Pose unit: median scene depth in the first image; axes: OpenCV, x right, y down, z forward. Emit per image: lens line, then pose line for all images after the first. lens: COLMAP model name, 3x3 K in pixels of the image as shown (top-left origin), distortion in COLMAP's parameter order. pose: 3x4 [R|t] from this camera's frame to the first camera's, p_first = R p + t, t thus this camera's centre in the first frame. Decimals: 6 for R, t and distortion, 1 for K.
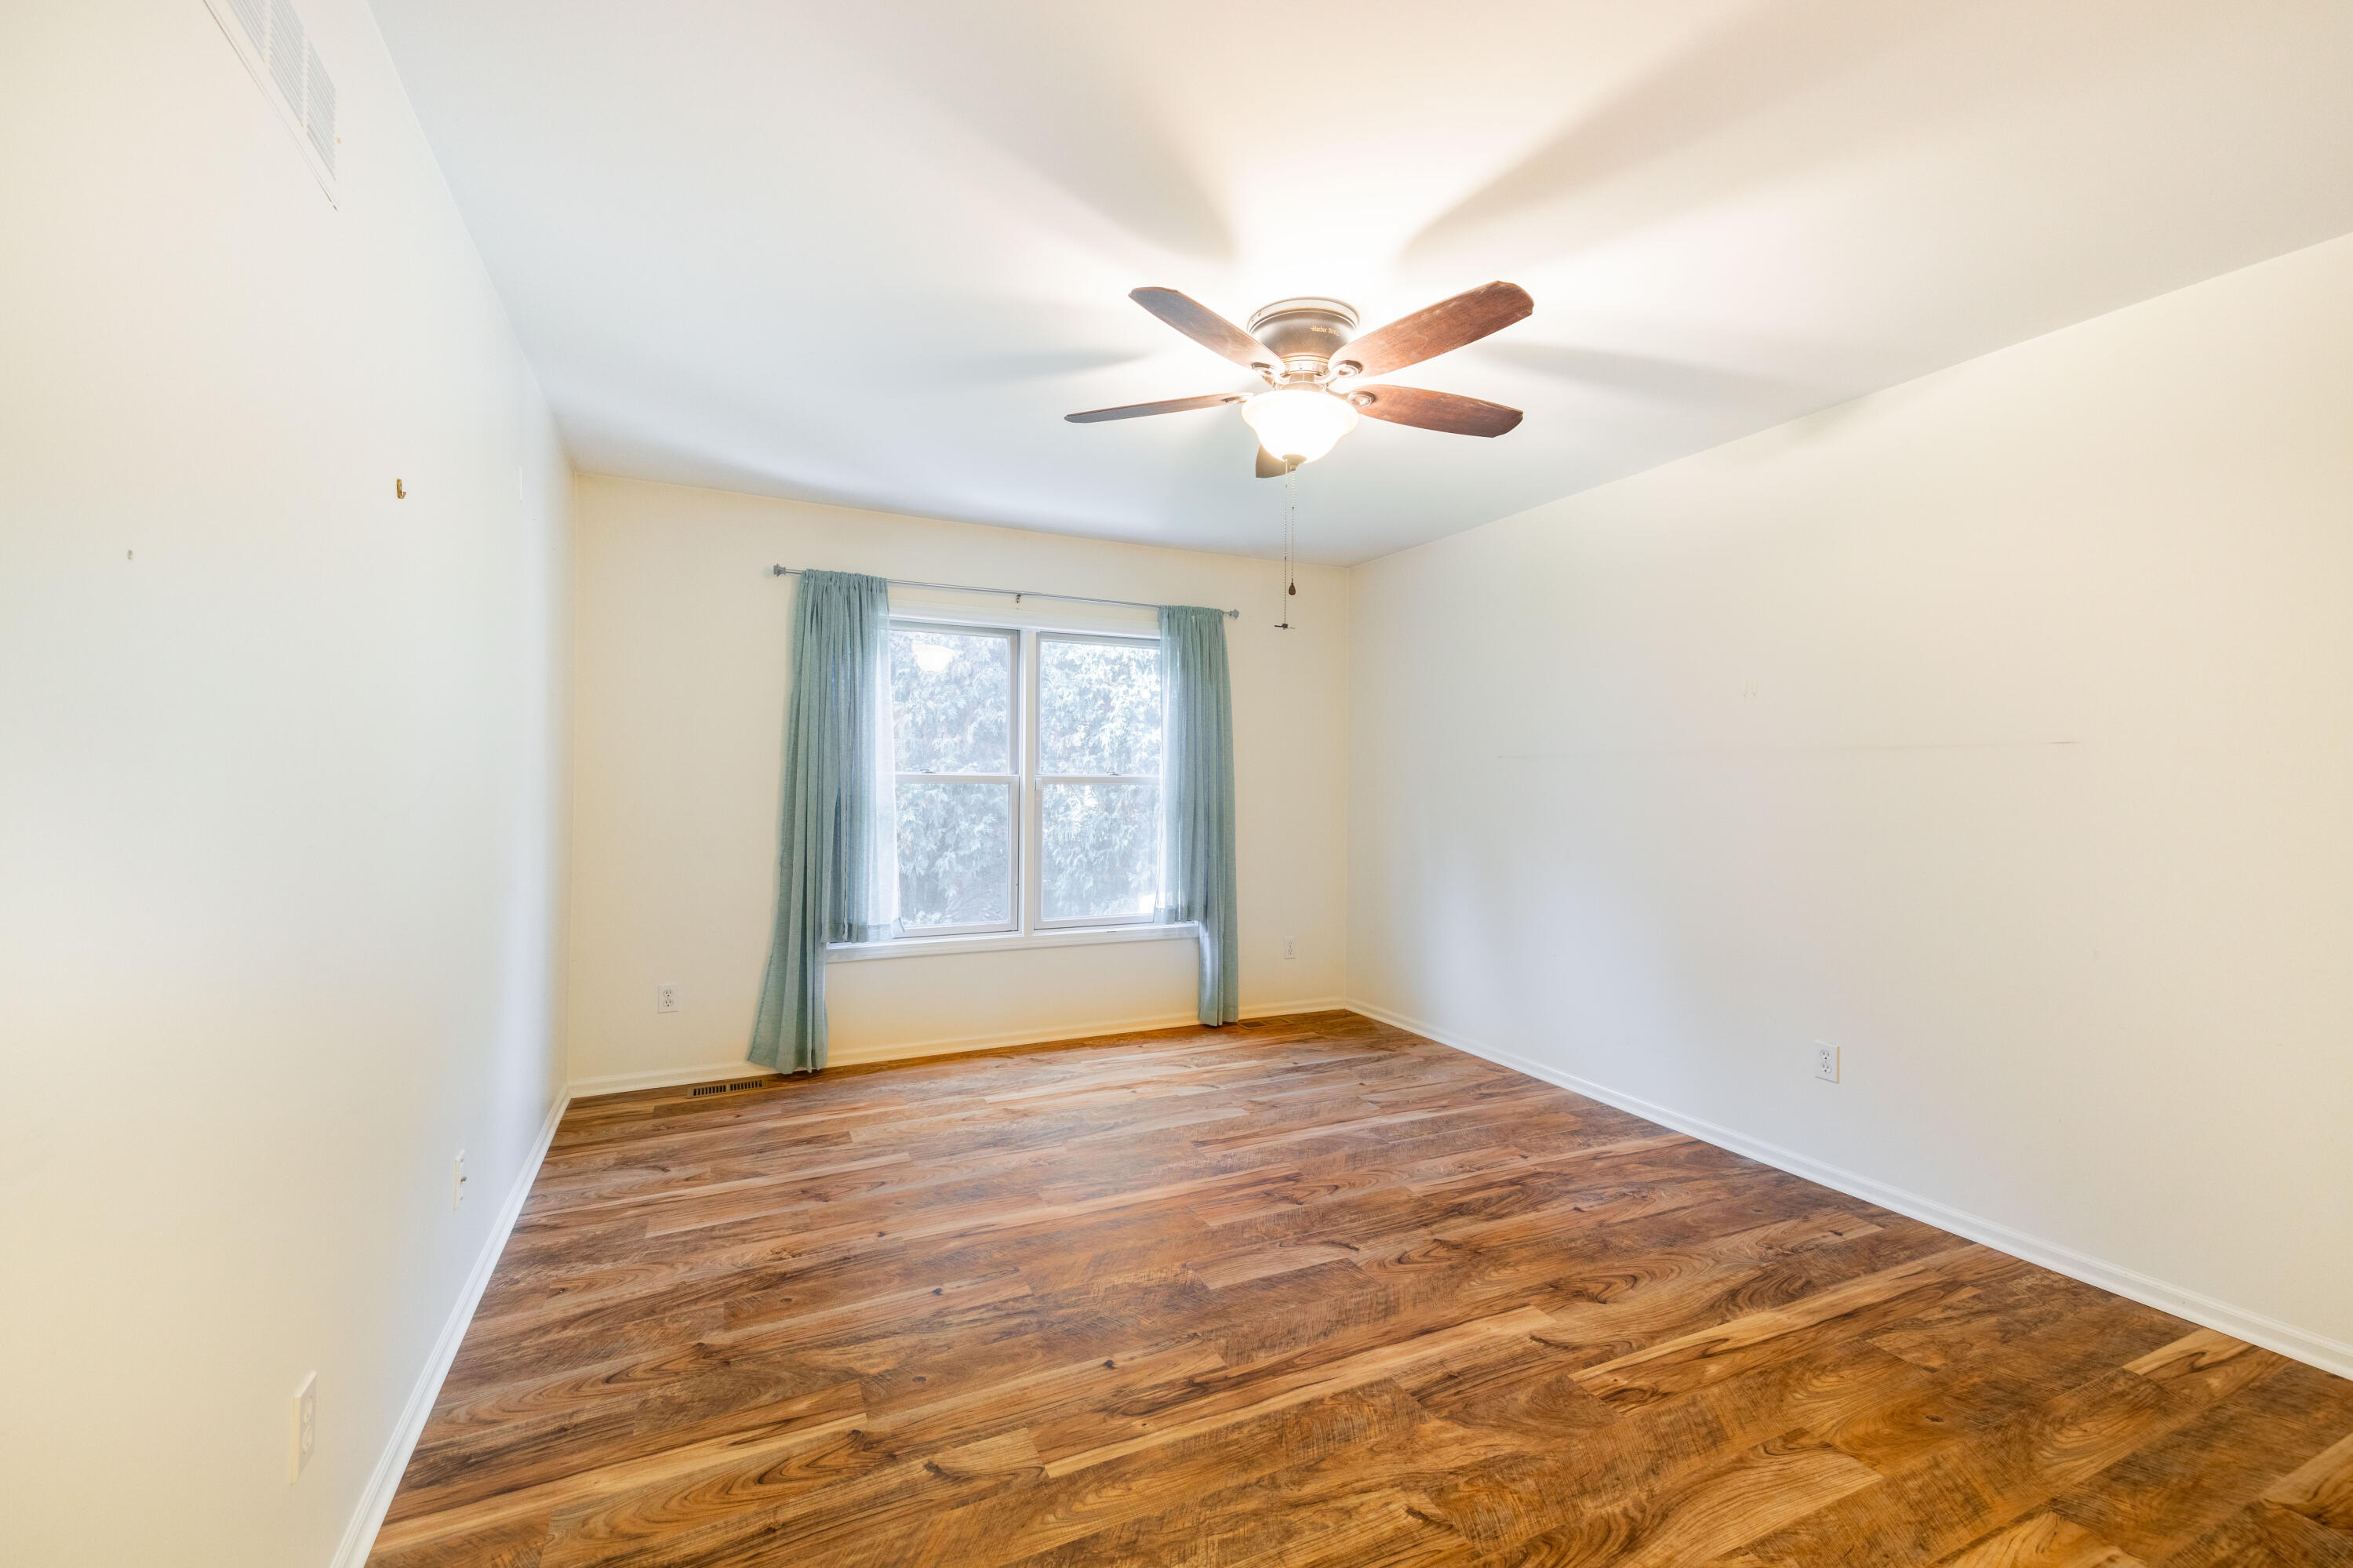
lens RADIAL K [[964.6, 0, 1169.4], [0, 964.6, 771.1], [0, 0, 1]] dist [-0.001258, -0.004186]
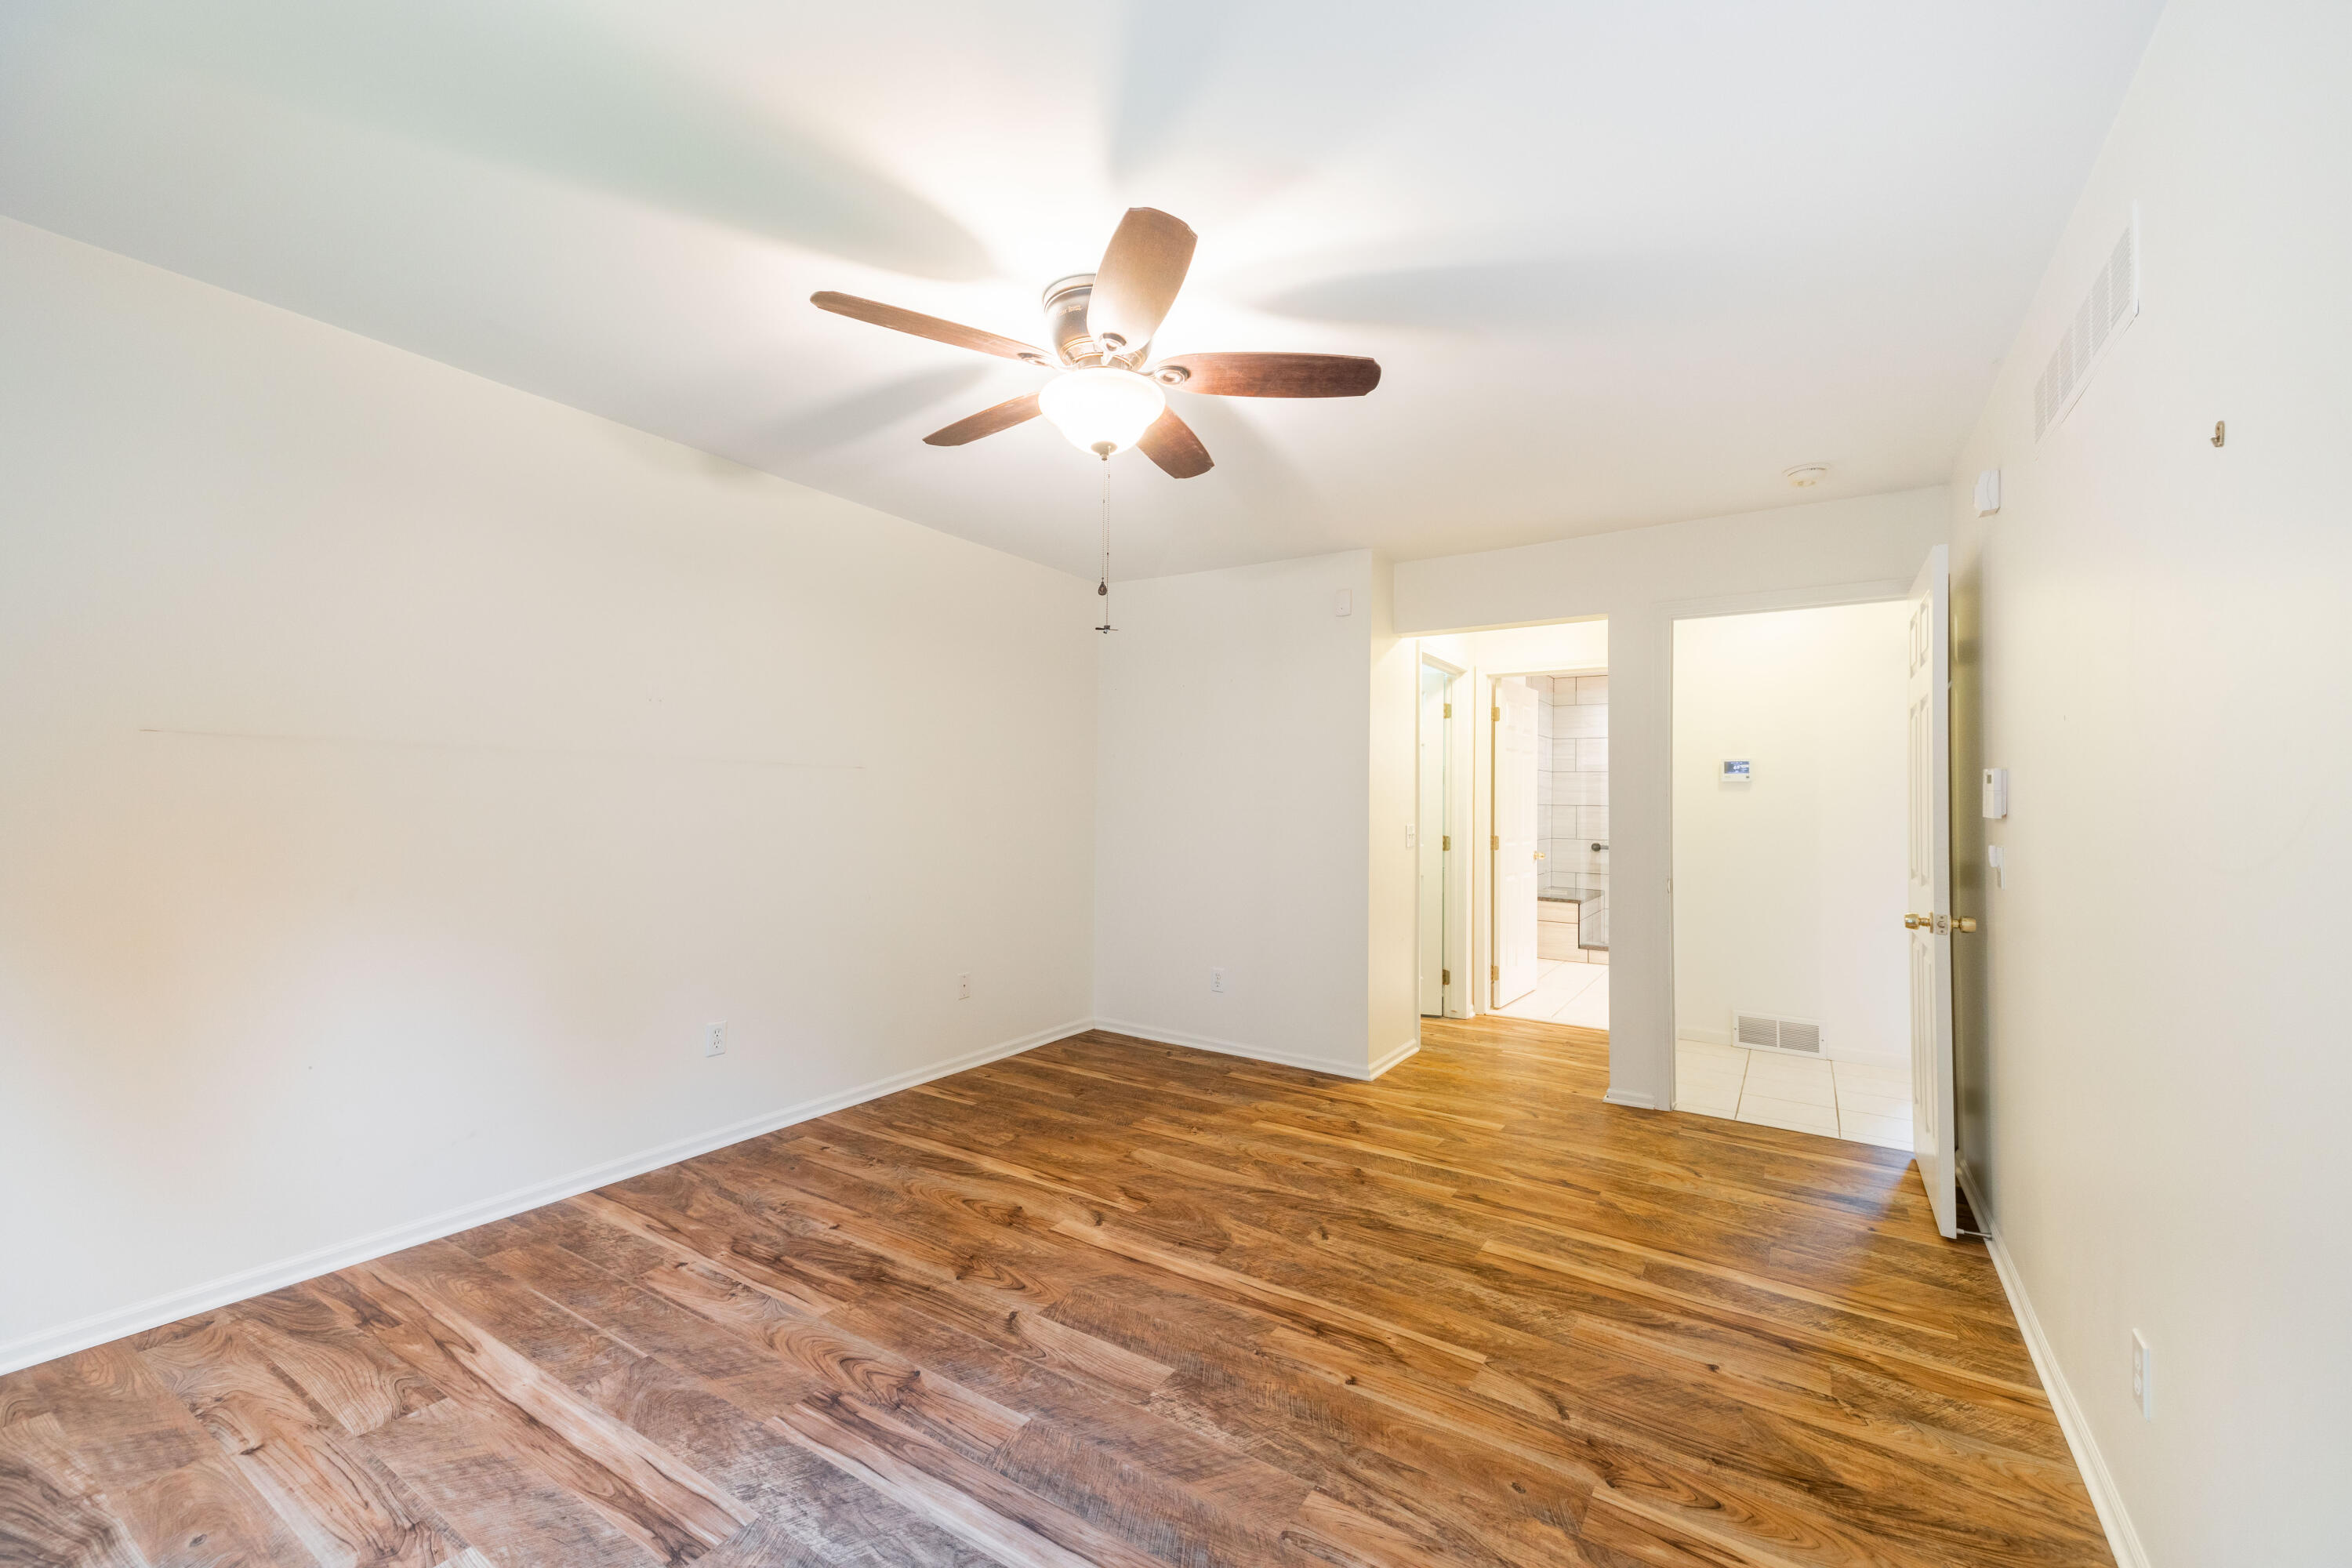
lens RADIAL K [[964.2, 0, 1174.1], [0, 964.2, 786.0], [0, 0, 1]] dist [-0.001258, -0.004186]
pose [[-0.535942, -0.008804, 0.844209, -0.785952], [-0.021868, 0.999755, -0.003457, 0.000693], [-0.843972, -0.020314, -0.536003, 1.663336]]
